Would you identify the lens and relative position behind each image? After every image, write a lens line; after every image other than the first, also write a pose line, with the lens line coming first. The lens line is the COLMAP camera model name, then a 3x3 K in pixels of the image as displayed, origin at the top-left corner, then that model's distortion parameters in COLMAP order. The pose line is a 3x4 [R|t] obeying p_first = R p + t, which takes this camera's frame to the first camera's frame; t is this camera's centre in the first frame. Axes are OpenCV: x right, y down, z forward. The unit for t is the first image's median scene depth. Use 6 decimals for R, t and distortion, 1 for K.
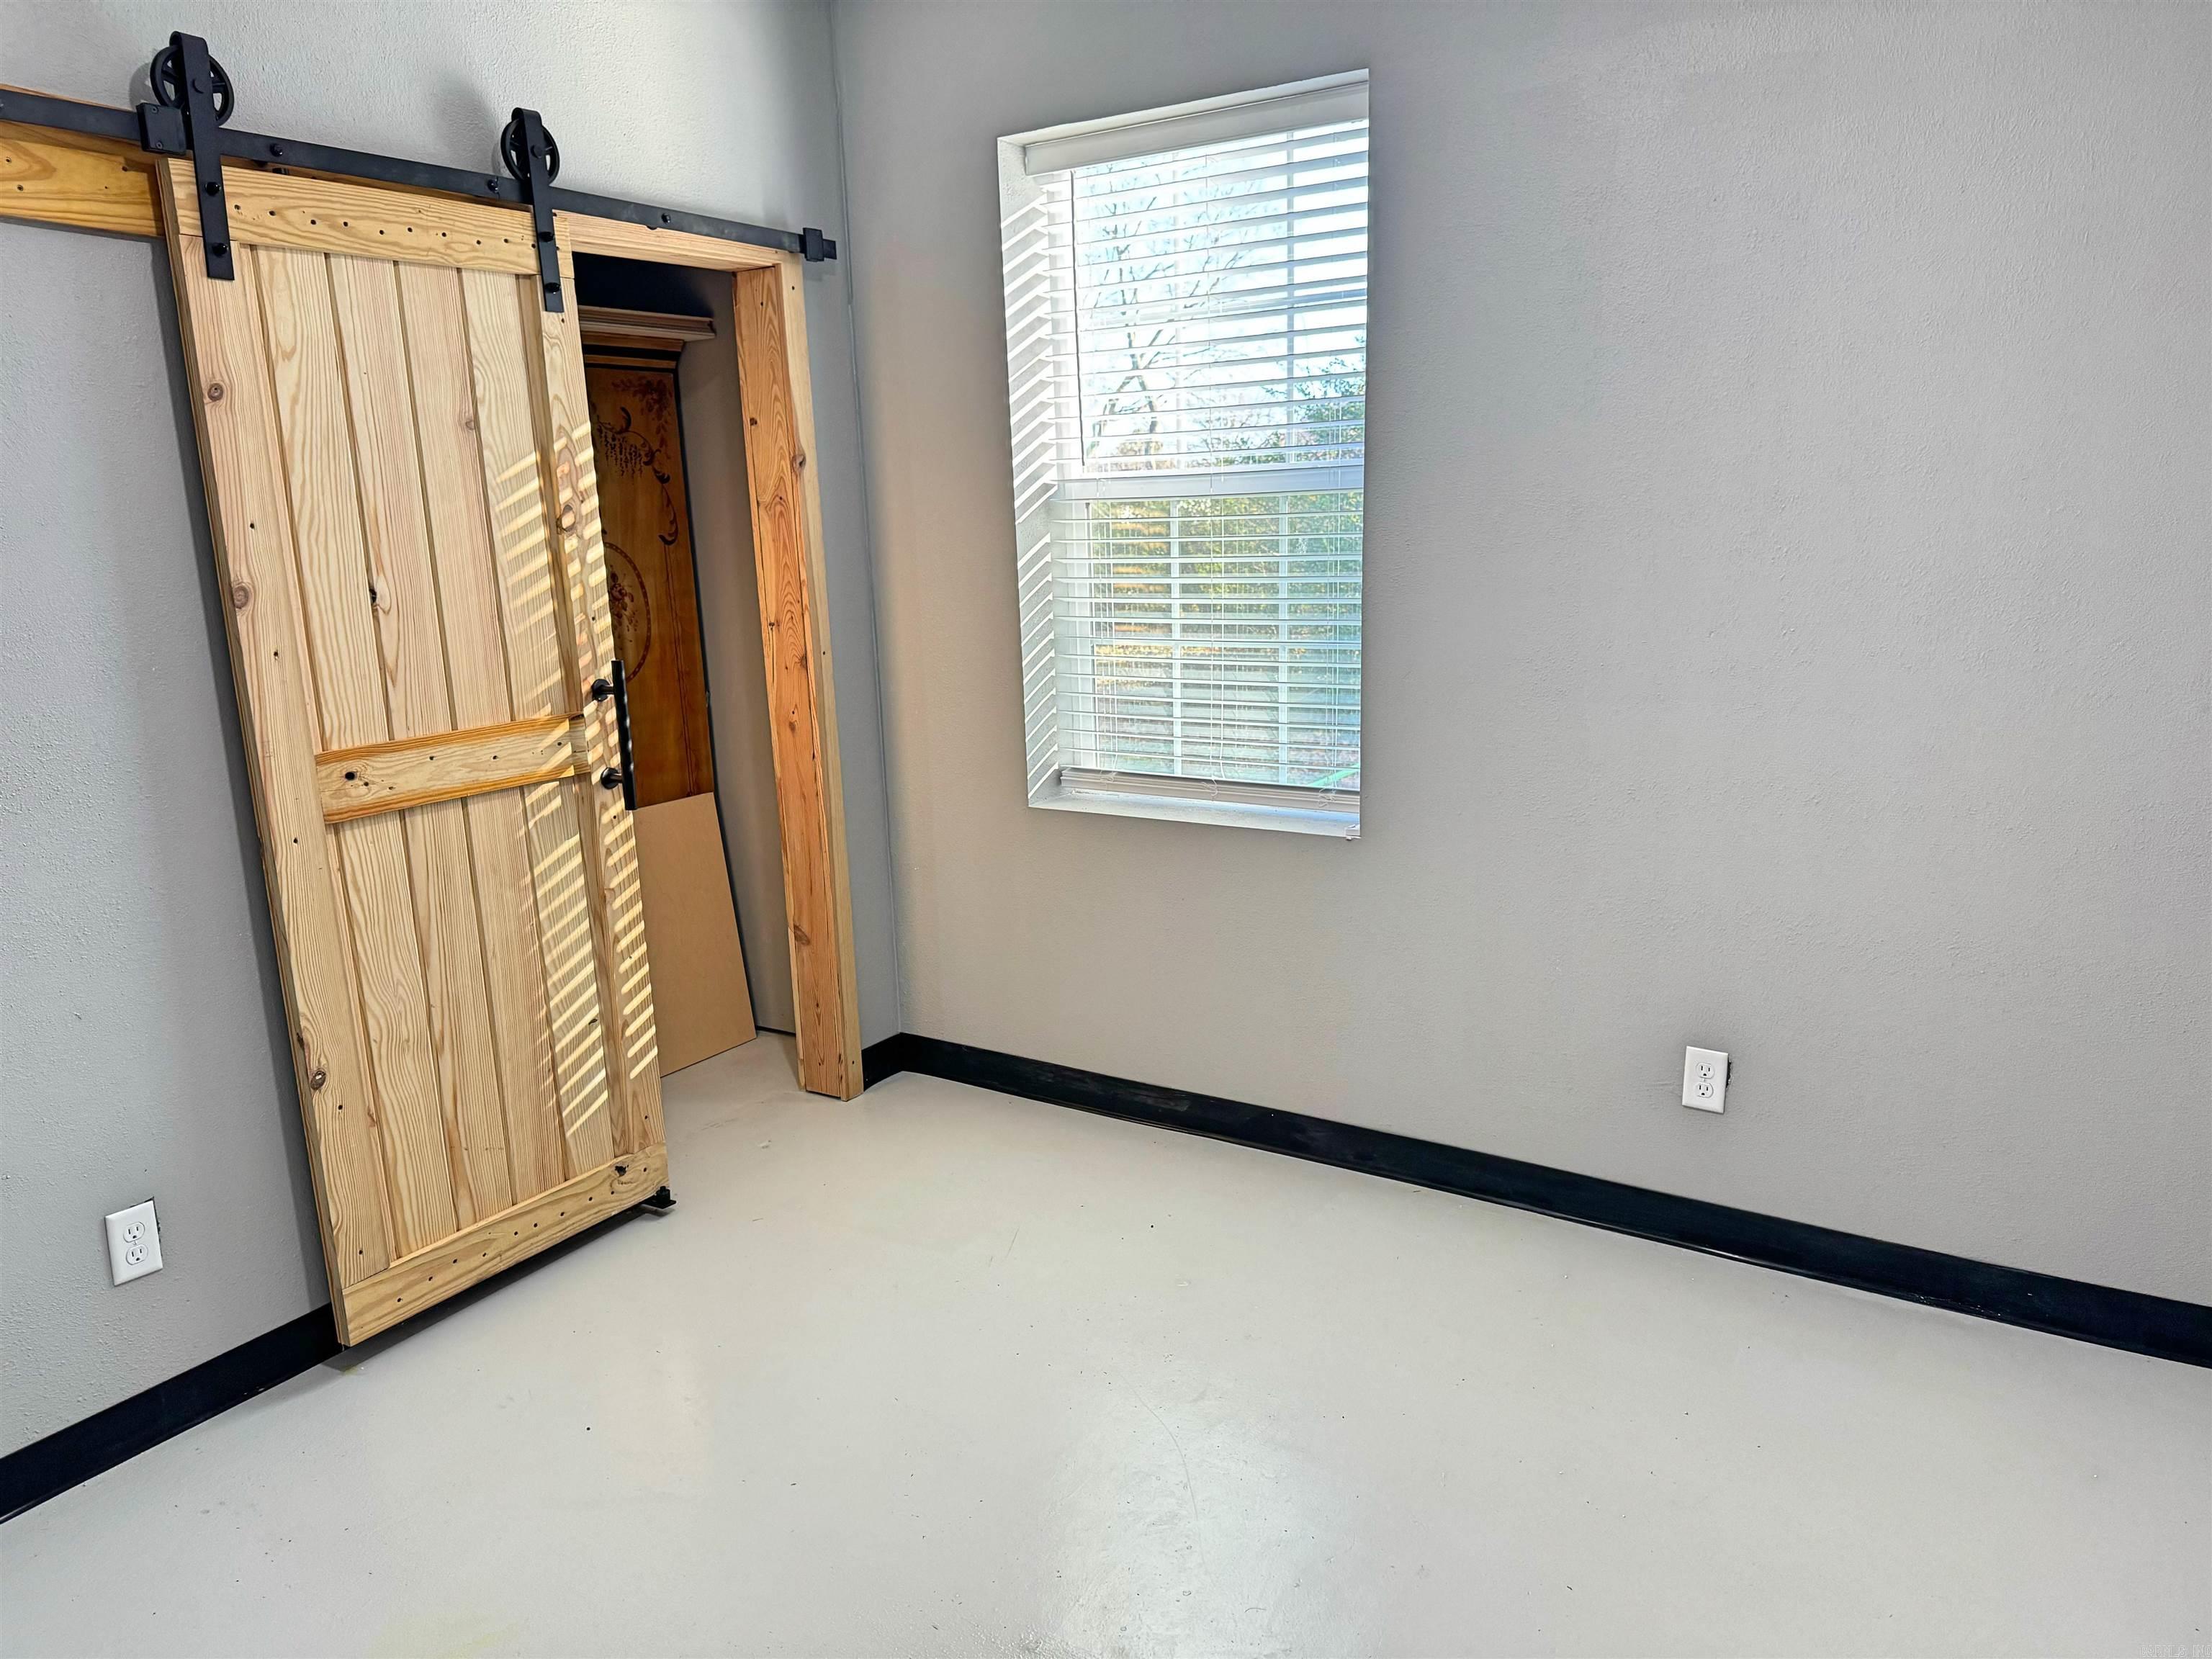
lens RADIAL K [[1537.9, 0, 1116.3], [0, 1537.9, 832.5], [0, 0, 1]] dist [0.041893, -0.048087]
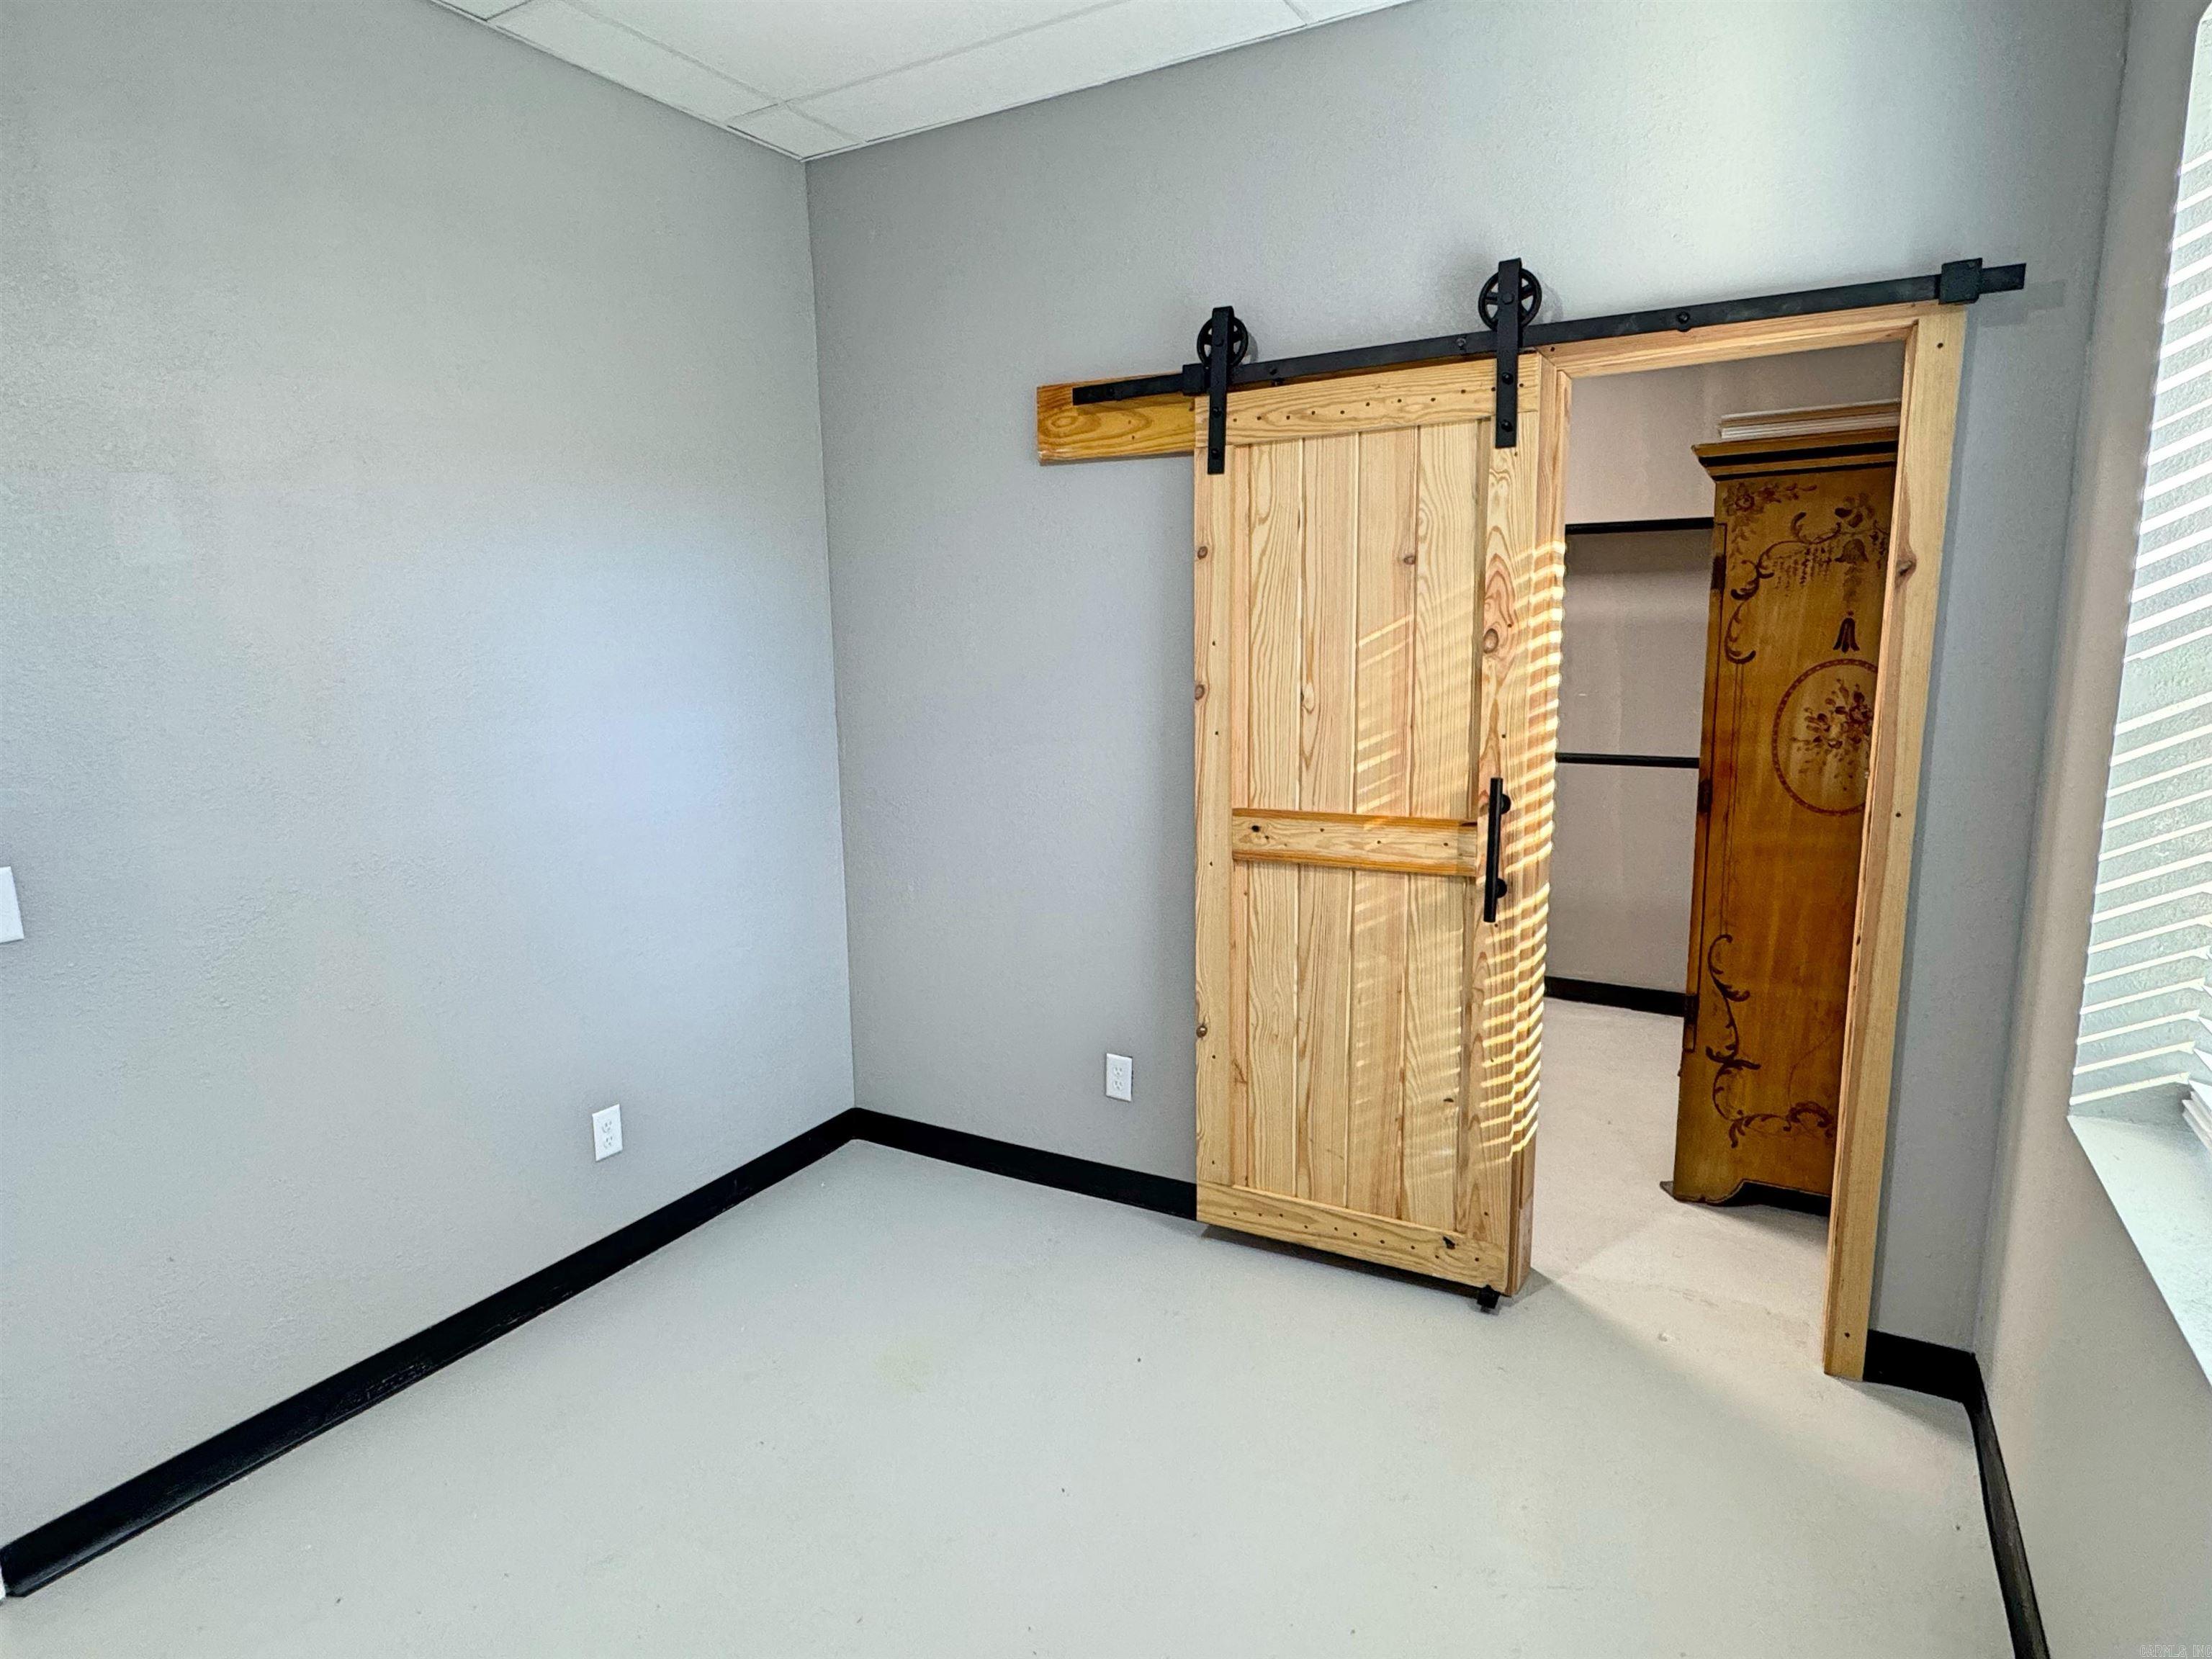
lens RADIAL K [[1175.5, 0, 1124.7], [0, 1175.5, 828.5], [0, 0, 1]] dist [-0.005306, 0.013837]
pose [[0.071862, 0.189239, -0.979298, 0.483630], [-0.197268, 0.965138, 0.172027, -0.184600], [0.977712, 0.180822, 0.106688, 0.758143]]
